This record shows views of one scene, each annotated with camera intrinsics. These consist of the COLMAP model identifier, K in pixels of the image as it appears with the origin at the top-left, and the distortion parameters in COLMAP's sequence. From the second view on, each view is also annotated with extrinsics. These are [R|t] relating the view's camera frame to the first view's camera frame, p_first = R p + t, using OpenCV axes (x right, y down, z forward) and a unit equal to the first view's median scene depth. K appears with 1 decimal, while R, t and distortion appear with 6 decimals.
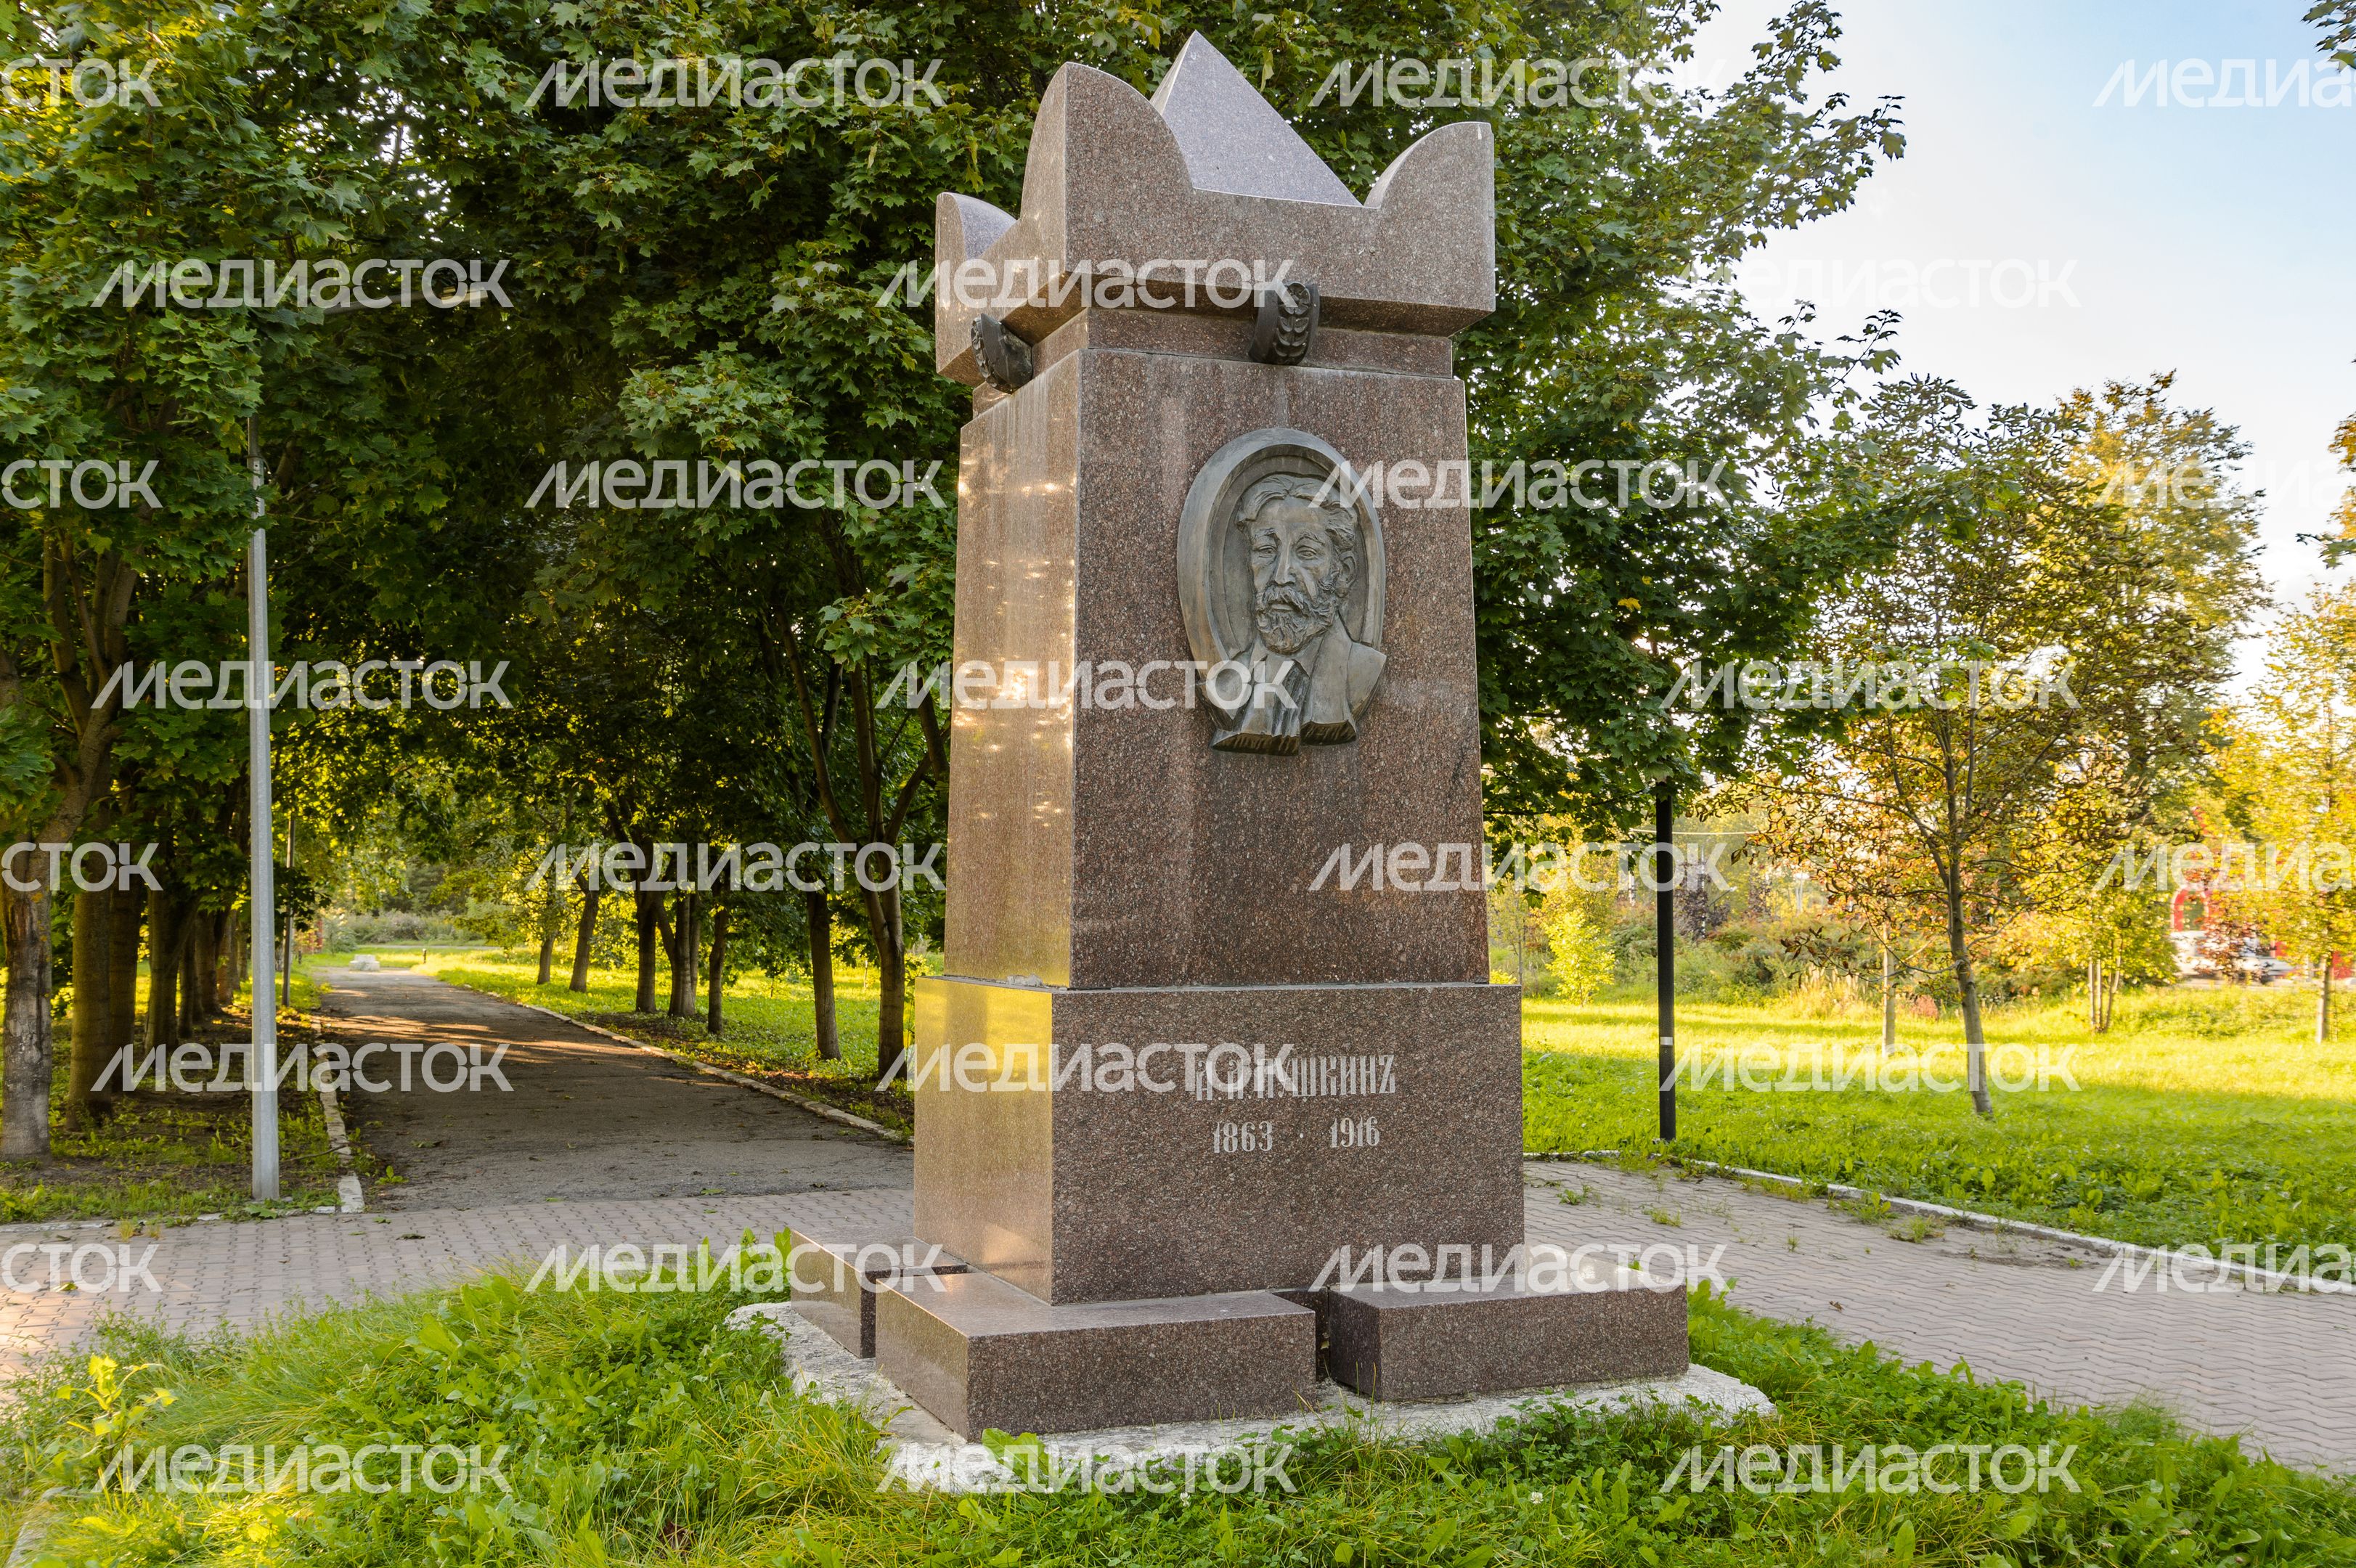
lens RADIAL K [[2410.5, 0, 1178.0], [0, 2410.5, 784.0], [0, 0, 1]] dist [0.070384, 0.009210]
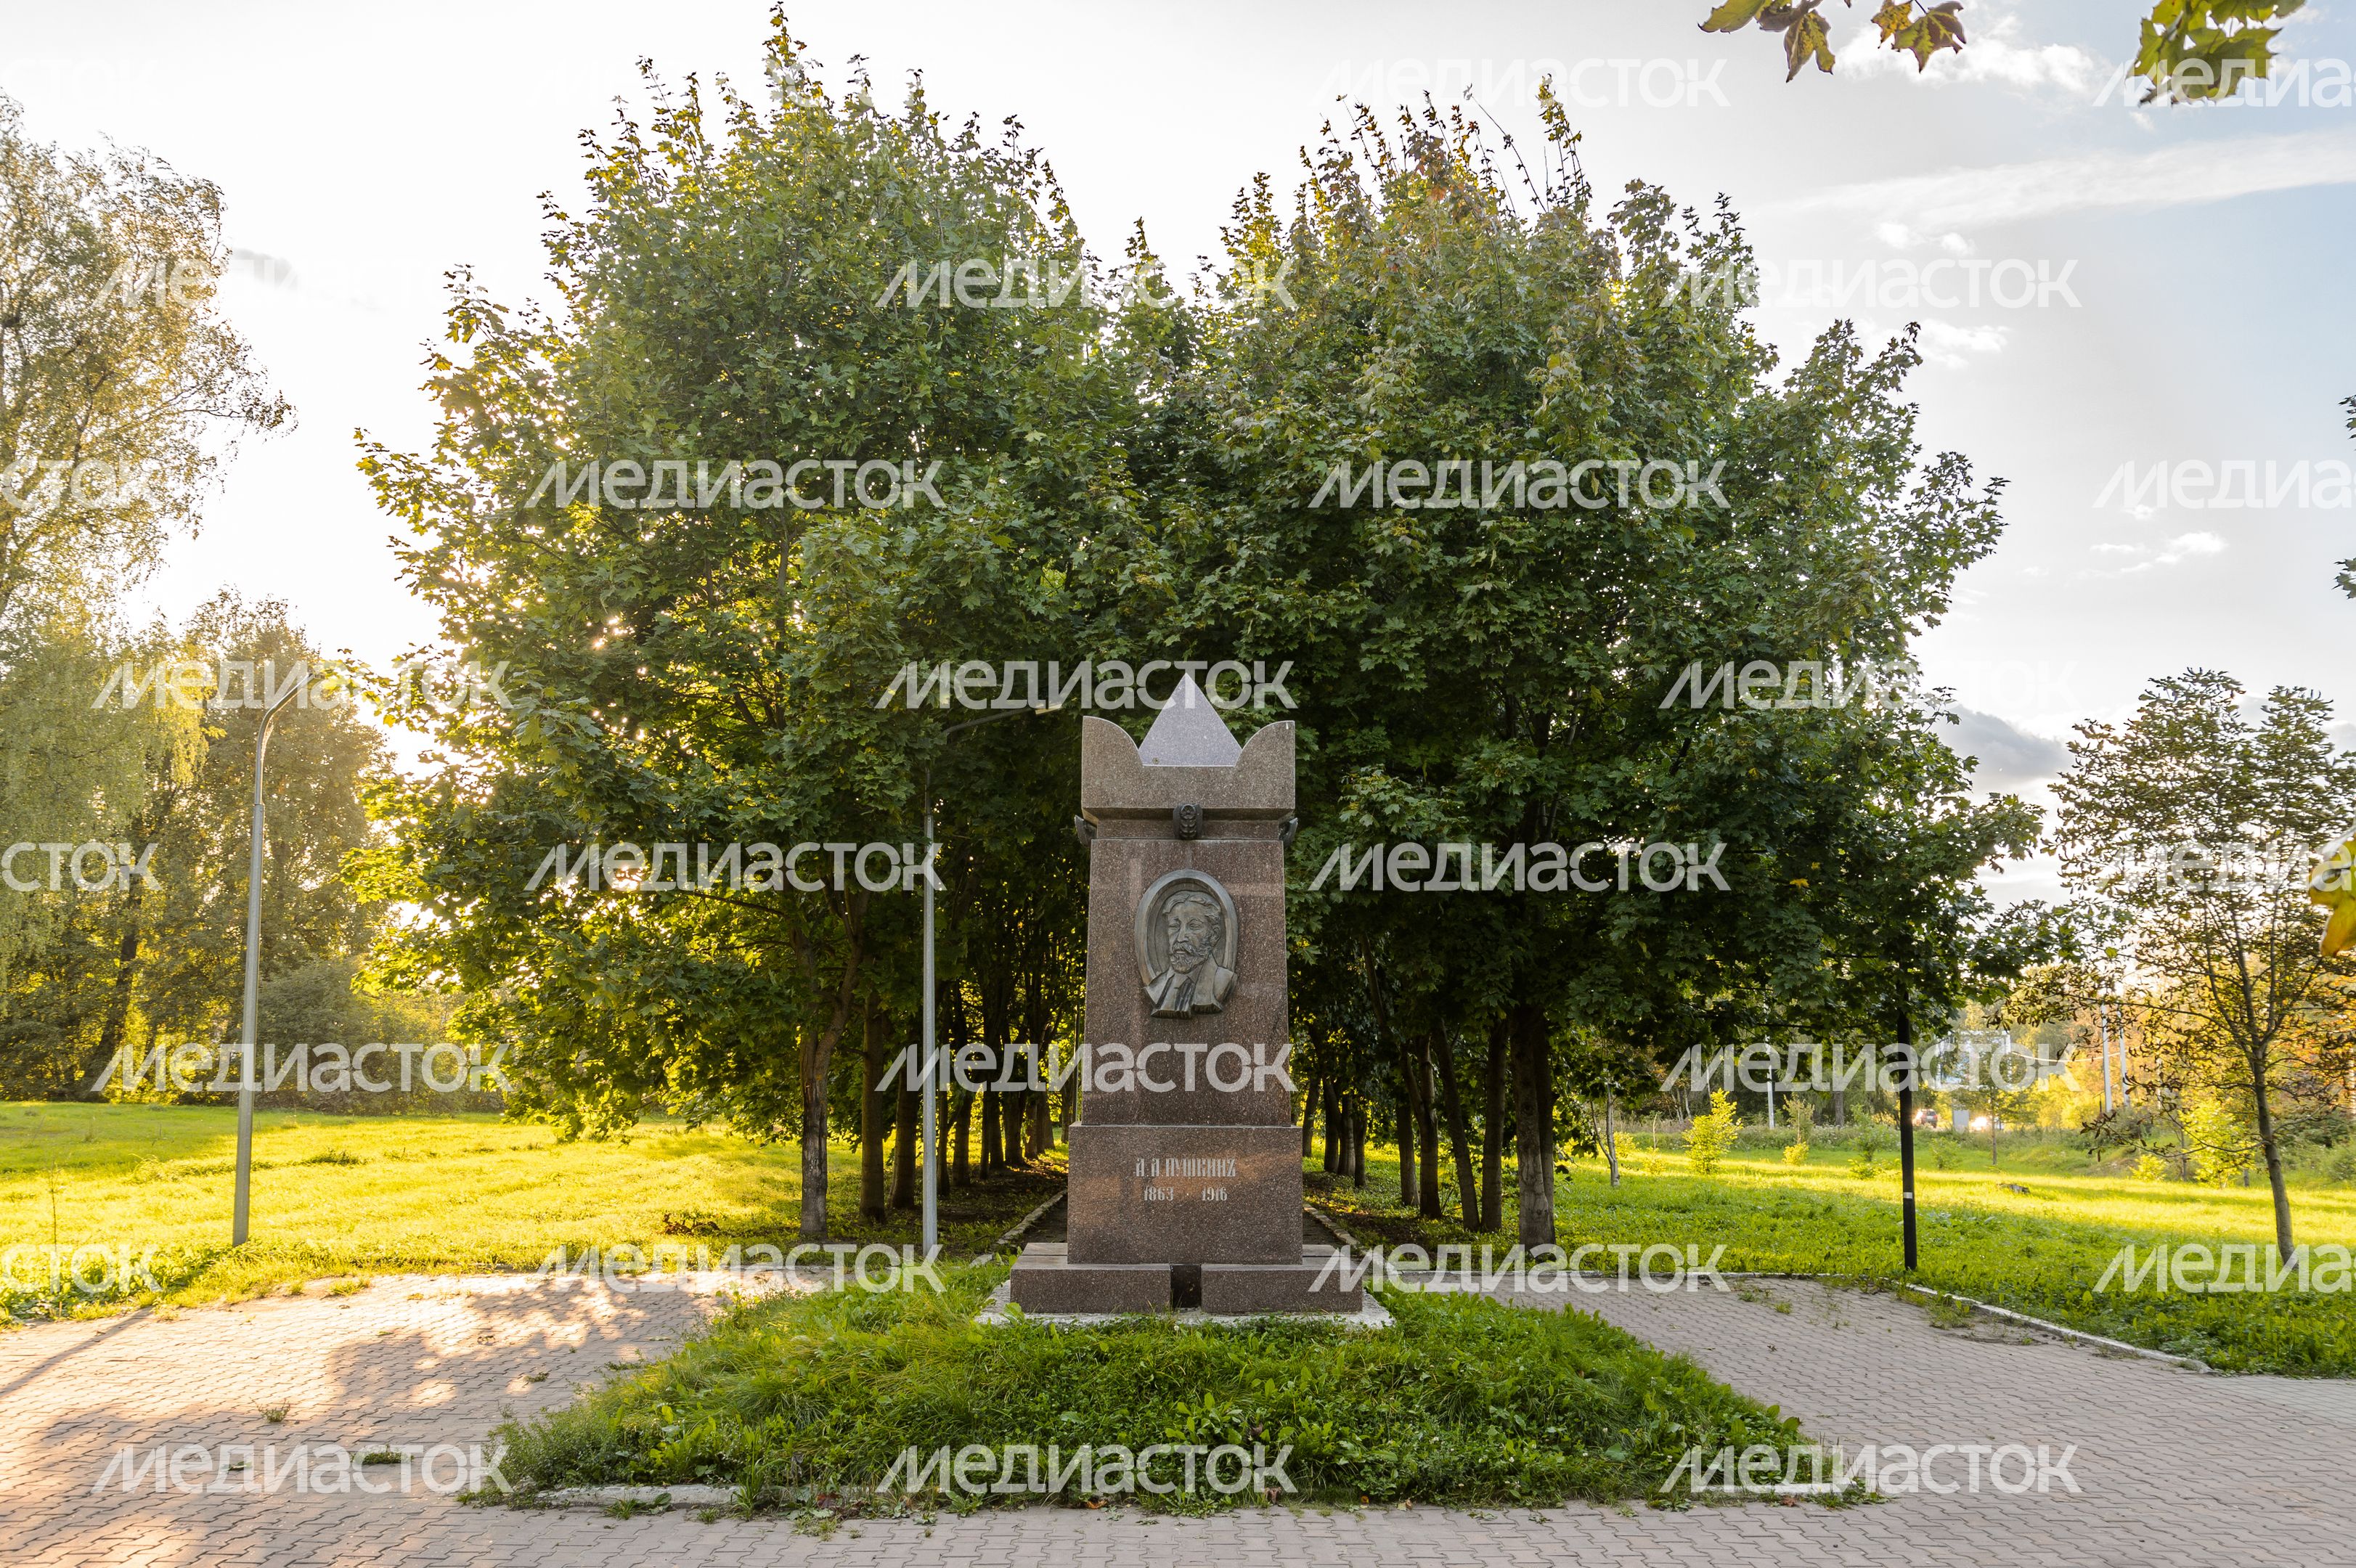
lens RADIAL K [[2257.3, 0, 1178.0], [0, 2257.3, 784.0], [0, 0, 1]] dist [-0.008035, 0.004731]
pose [[0.938034, -0.038627, -0.344383, 0.743646], [0.009598, 0.996283, -0.085602, -0.049239], [0.346410, 0.076992, 0.934918, -0.923382]]
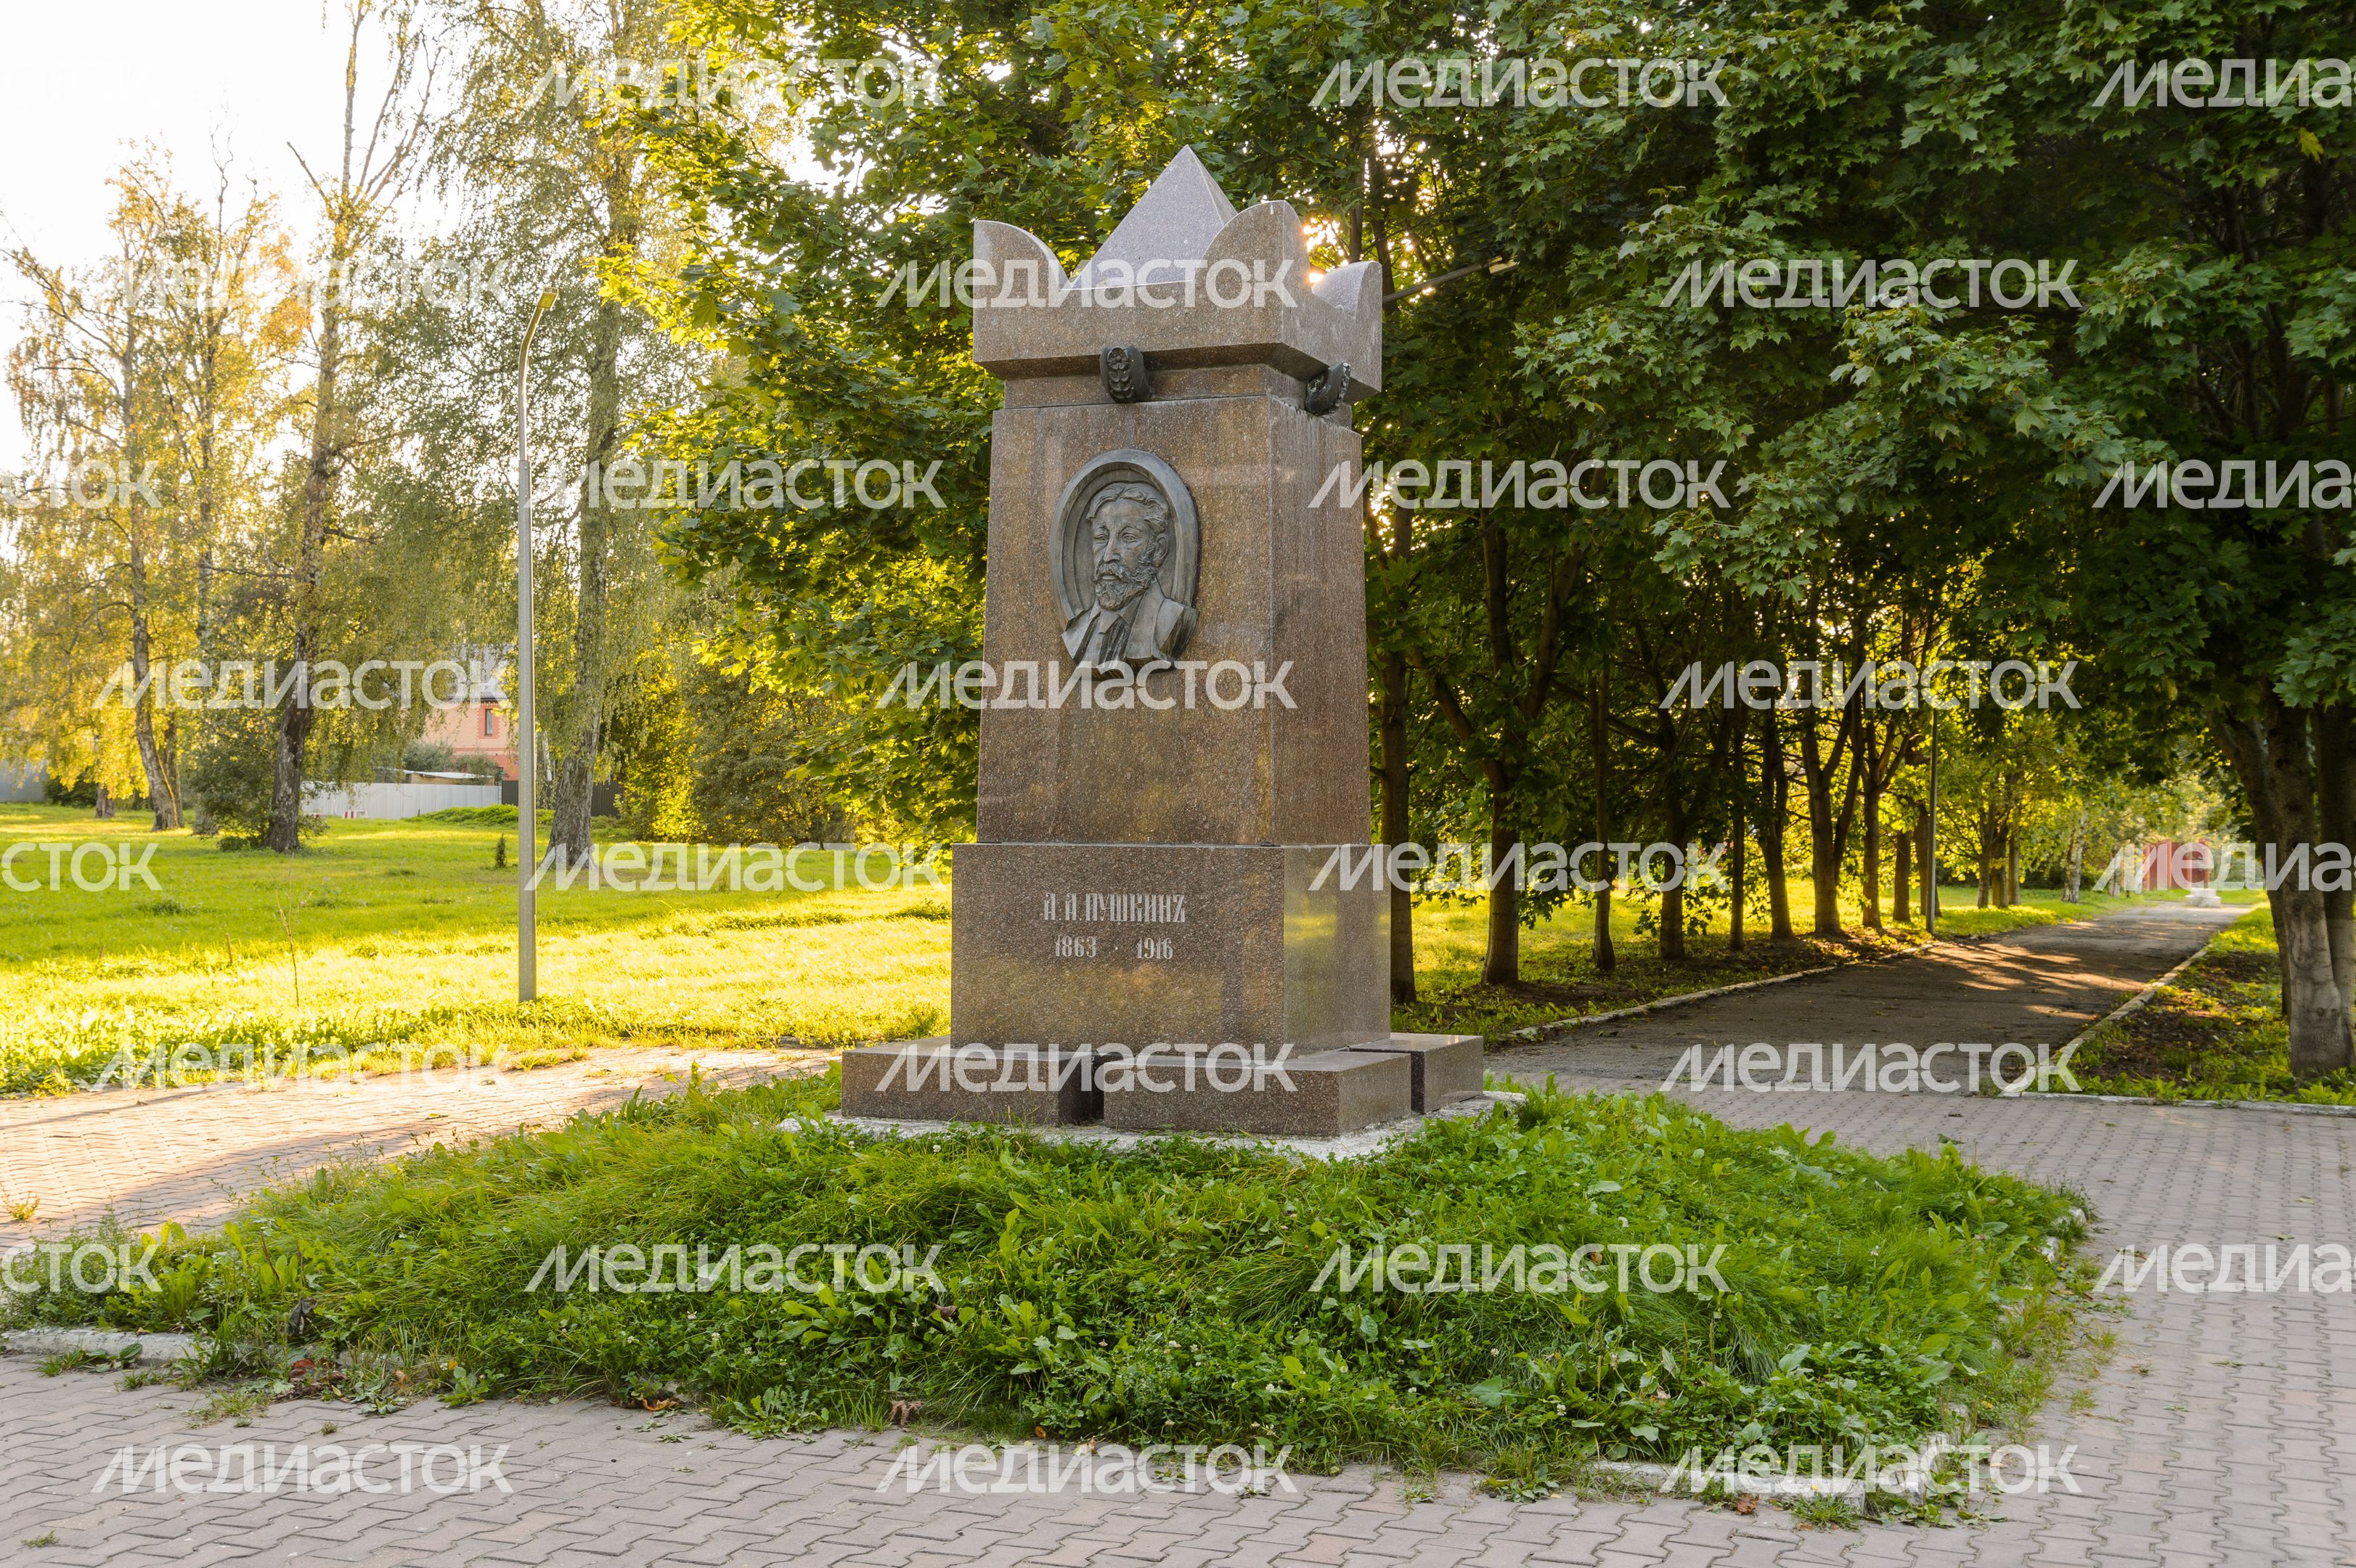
lens RADIAL K [[2909.1, 0, 1130.7], [0, 2909.1, 785.1], [0, 0, 1]] dist [0.060601, -0.028338]
pose [[0.725274, 0.001900, -0.688458, 1.213199], [0.024616, 0.999285, 0.028689, -0.000129], [0.688020, -0.037754, 0.724709, -0.234070]]
